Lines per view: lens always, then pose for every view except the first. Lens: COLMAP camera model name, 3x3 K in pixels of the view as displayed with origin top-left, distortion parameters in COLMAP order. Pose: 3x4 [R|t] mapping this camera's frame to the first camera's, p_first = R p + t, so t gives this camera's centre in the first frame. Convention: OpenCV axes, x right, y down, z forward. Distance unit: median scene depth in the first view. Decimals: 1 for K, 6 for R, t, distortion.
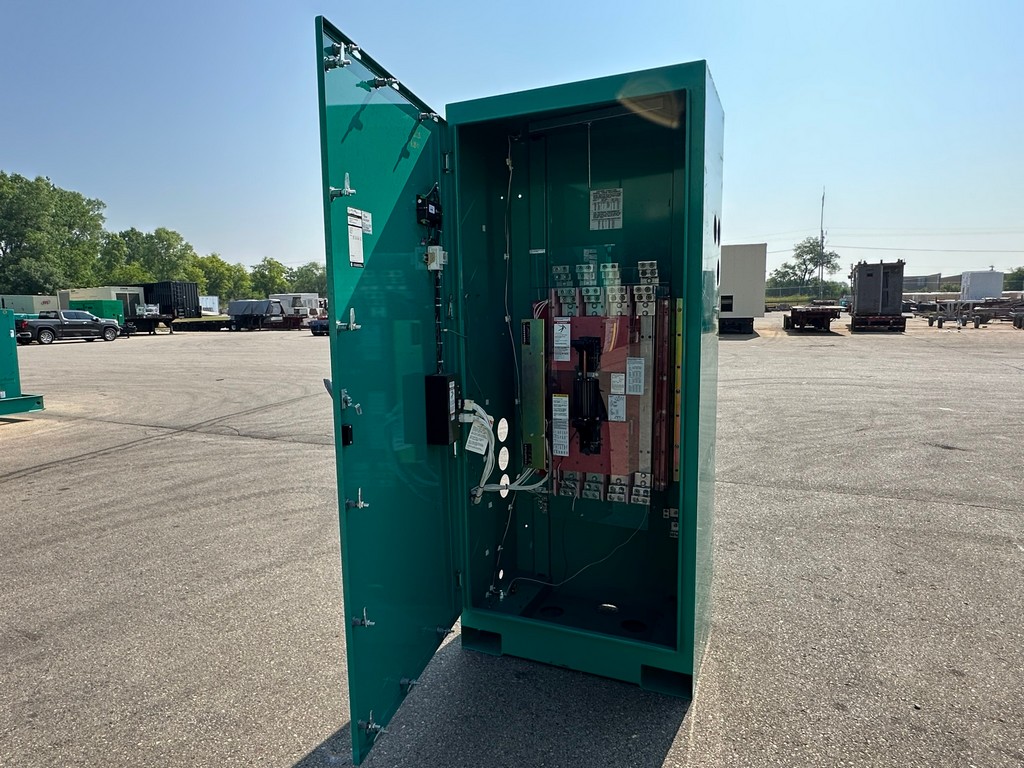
lens RADIAL K [[625.0, 0, 510.4], [0, 625.0, 385.6], [0, 0, 1]] dist [-0.004236, -0.006782]
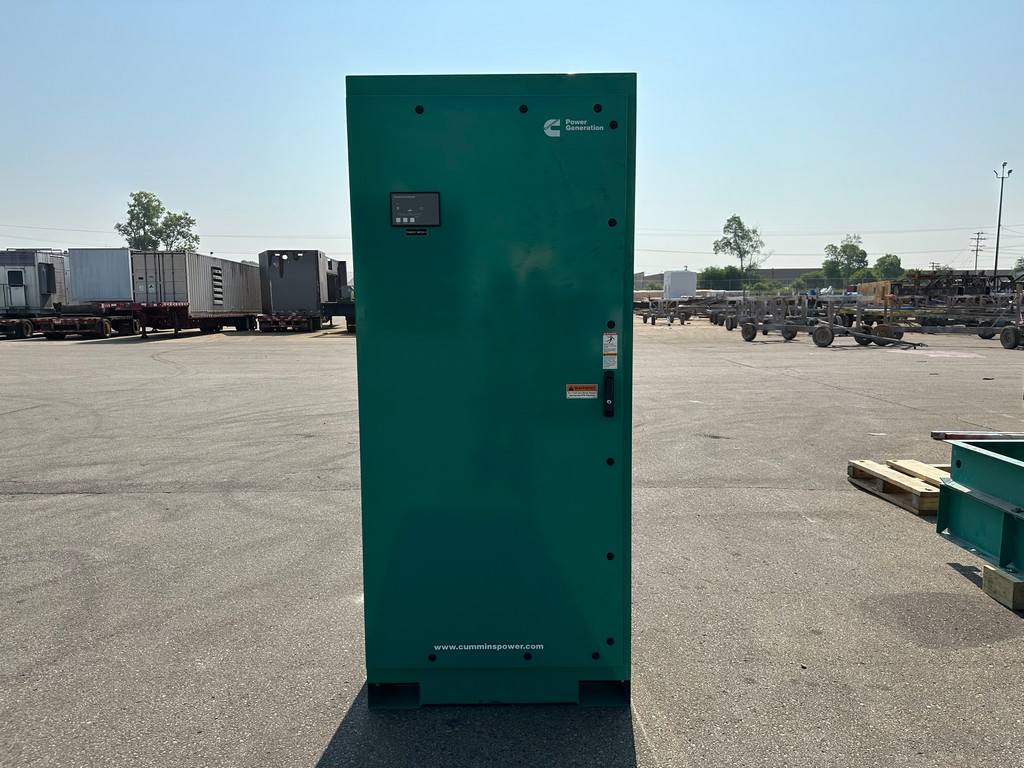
lens RADIAL K [[719.0, 0, 511.2], [0, 719.0, 380.1], [0, 0, 1]] dist [0.005155, -0.018169]
pose [[0.909640, -0.037409, 0.413709, -0.196893], [0.044319, 0.998992, -0.007113, -0.009245], [-0.413026, 0.024805, 0.910381, 0.011040]]
